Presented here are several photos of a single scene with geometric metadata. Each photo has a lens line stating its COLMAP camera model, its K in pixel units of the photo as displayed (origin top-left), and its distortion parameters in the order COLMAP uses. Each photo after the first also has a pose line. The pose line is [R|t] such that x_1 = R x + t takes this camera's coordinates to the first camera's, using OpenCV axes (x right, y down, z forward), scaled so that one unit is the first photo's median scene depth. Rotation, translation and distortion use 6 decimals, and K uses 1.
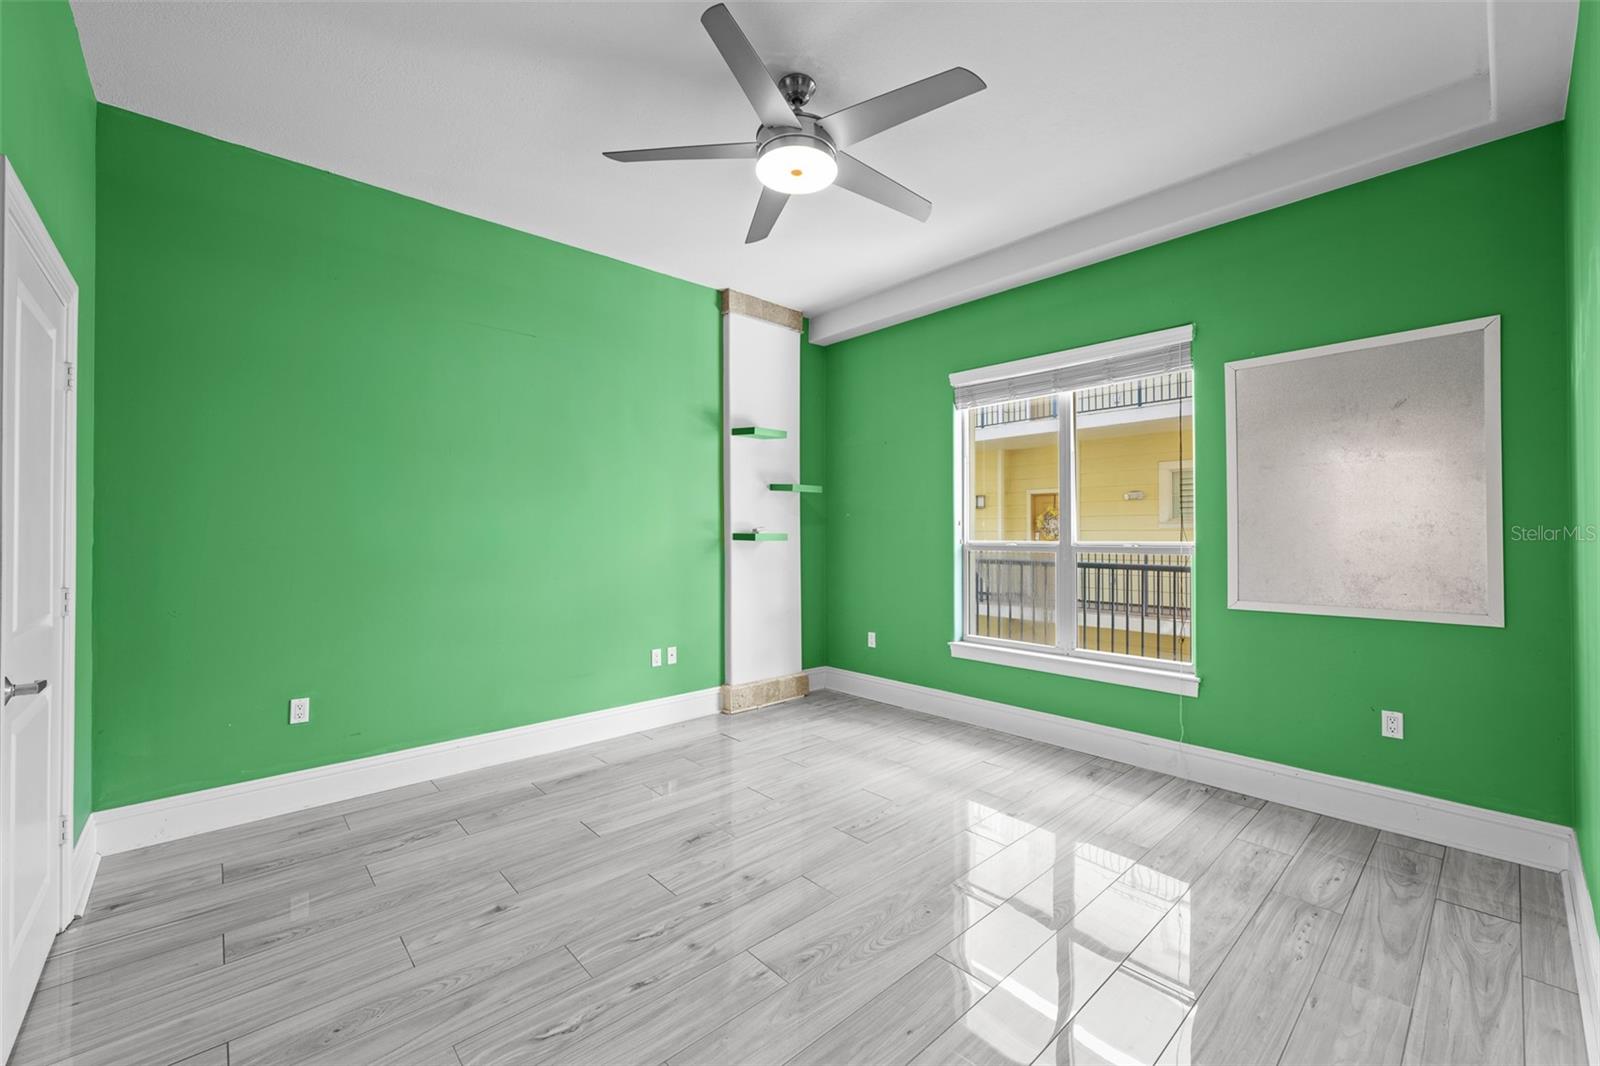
lens RADIAL K [[635.0, 0, 810.7], [0, 635.0, 530.9], [0, 0, 1]] dist [-0.003102, -0.000059]
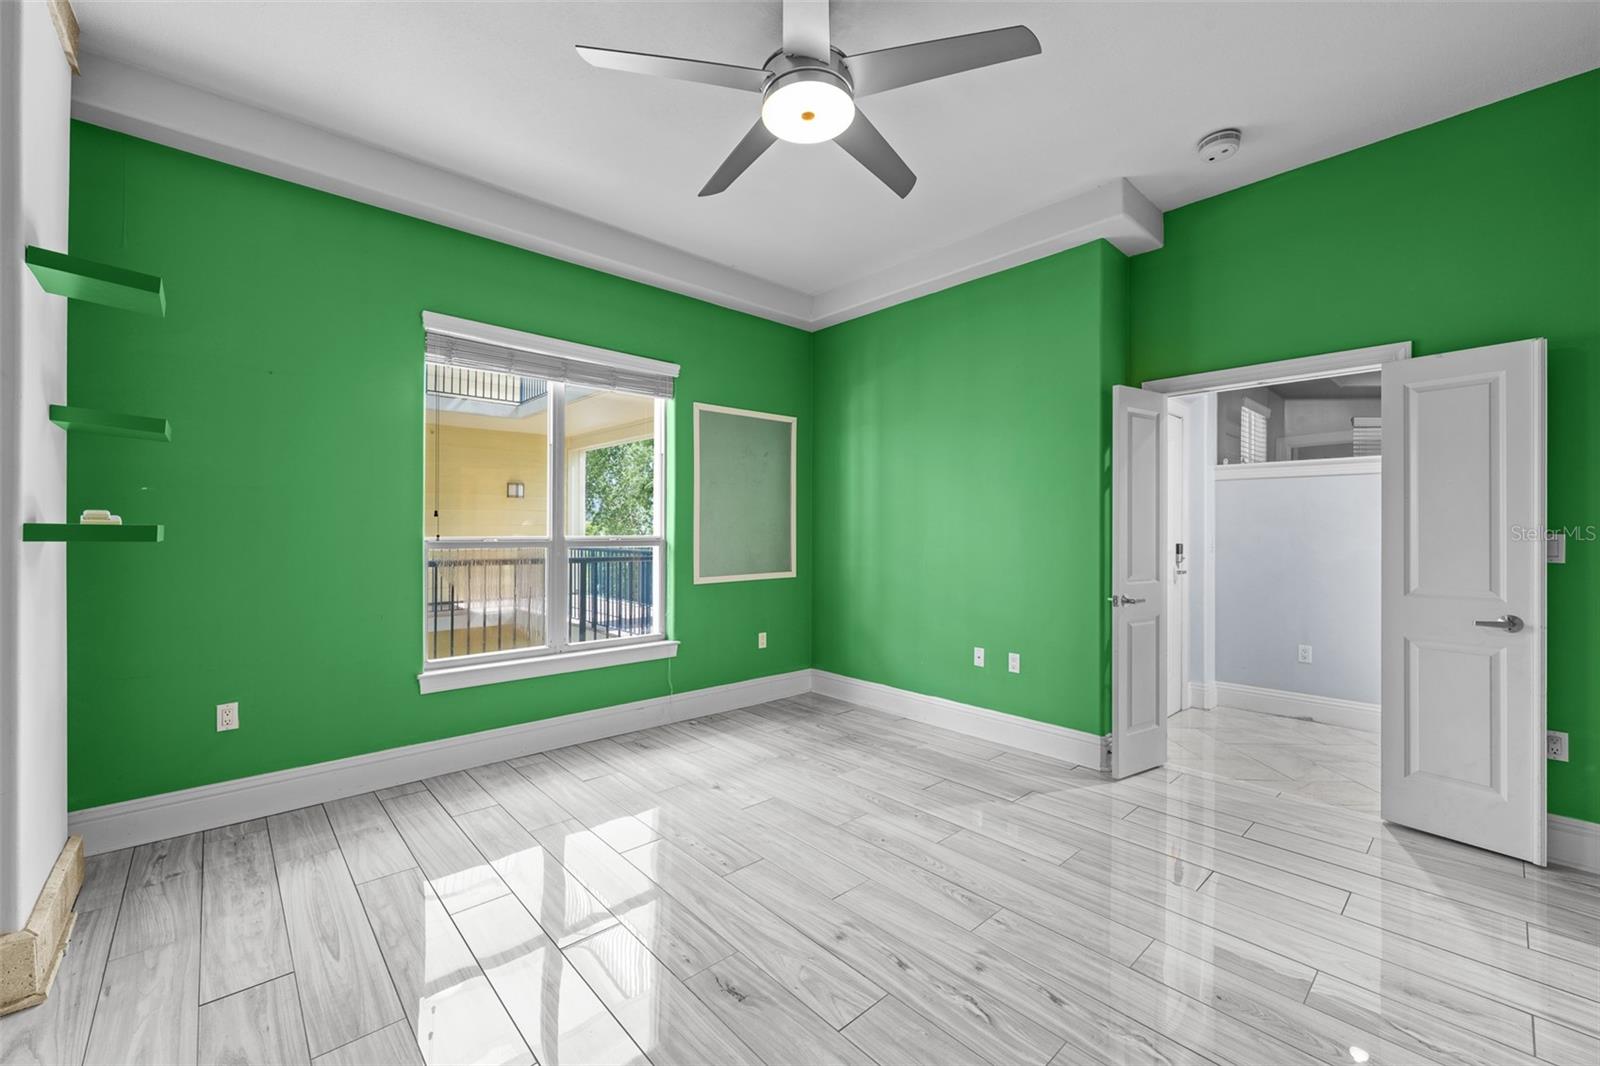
lens RADIAL K [[635.0, 0, 780.5], [0, 635.0, 528.2], [0, 0, 1]] dist [-0.003102, -0.000059]
pose [[0.029991, 0.003952, 0.999542, -0.640579], [-0.007928, 0.999962, -0.003715, 0.006392], [-0.999519, -0.007813, 0.030021, 0.718557]]
